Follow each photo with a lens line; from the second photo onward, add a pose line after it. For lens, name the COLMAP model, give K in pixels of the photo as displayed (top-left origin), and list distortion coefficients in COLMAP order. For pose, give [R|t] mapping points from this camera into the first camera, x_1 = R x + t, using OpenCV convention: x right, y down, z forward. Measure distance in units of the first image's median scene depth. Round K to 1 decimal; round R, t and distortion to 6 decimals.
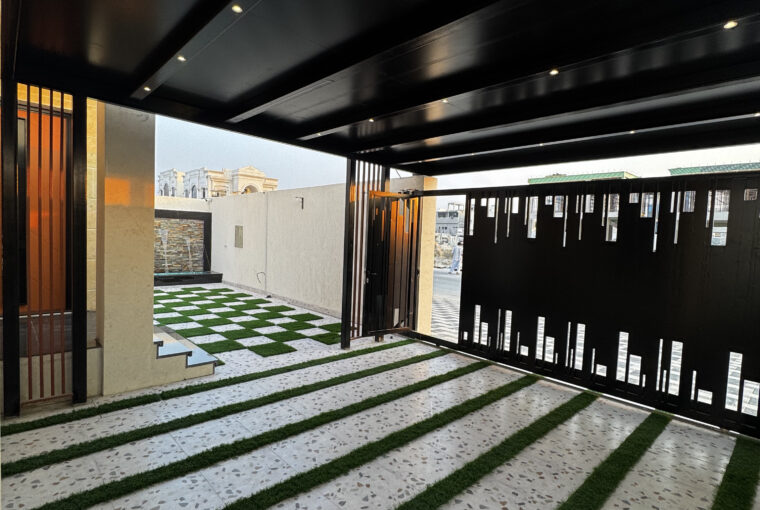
lens RADIAL K [[403.5, 0, 379.9], [0, 403.5, 259.4], [0, 0, 1]] dist [-0.007794, -0.001002]
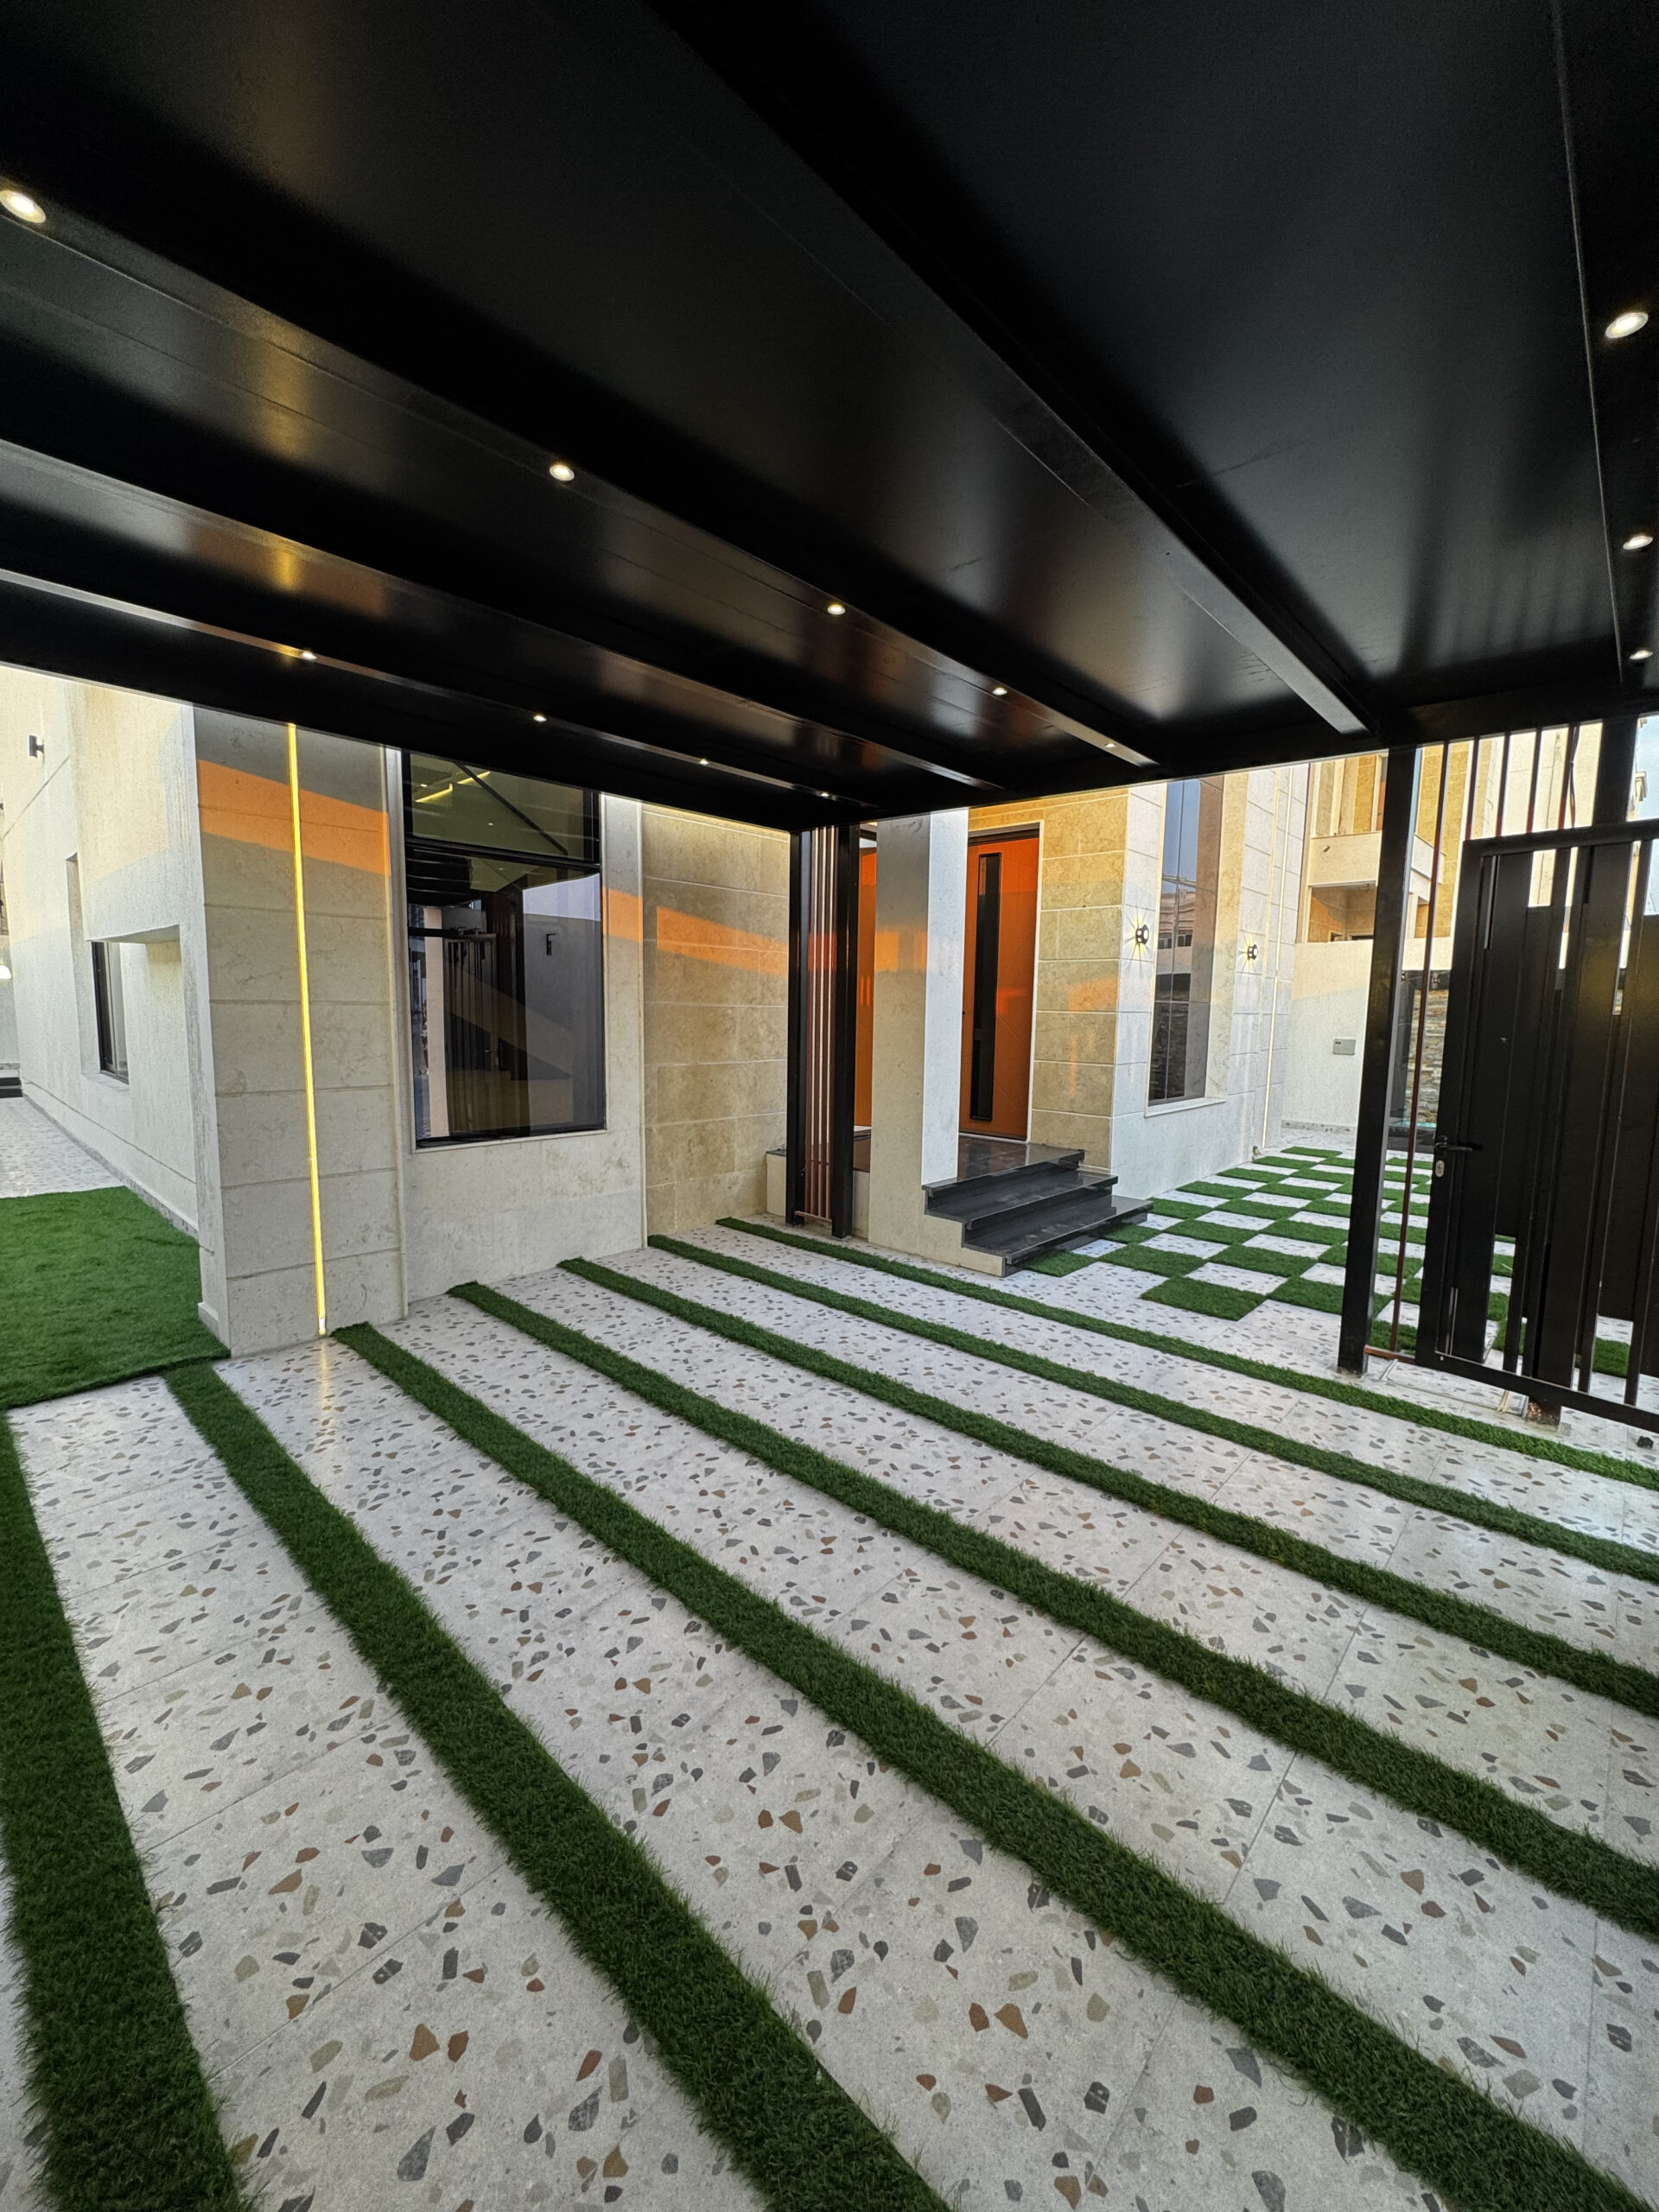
lens RADIAL K [[890.5, 0, 826.0], [0, 890.5, 1095.9], [0, 0, 1]] dist [0.001533, 0.000226]
pose [[0.058754, 0.069168, -0.995873, 0.662962], [-0.072963, 0.995226, 0.064818, -0.007662], [0.995603, 0.068853, 0.063520, 0.638044]]
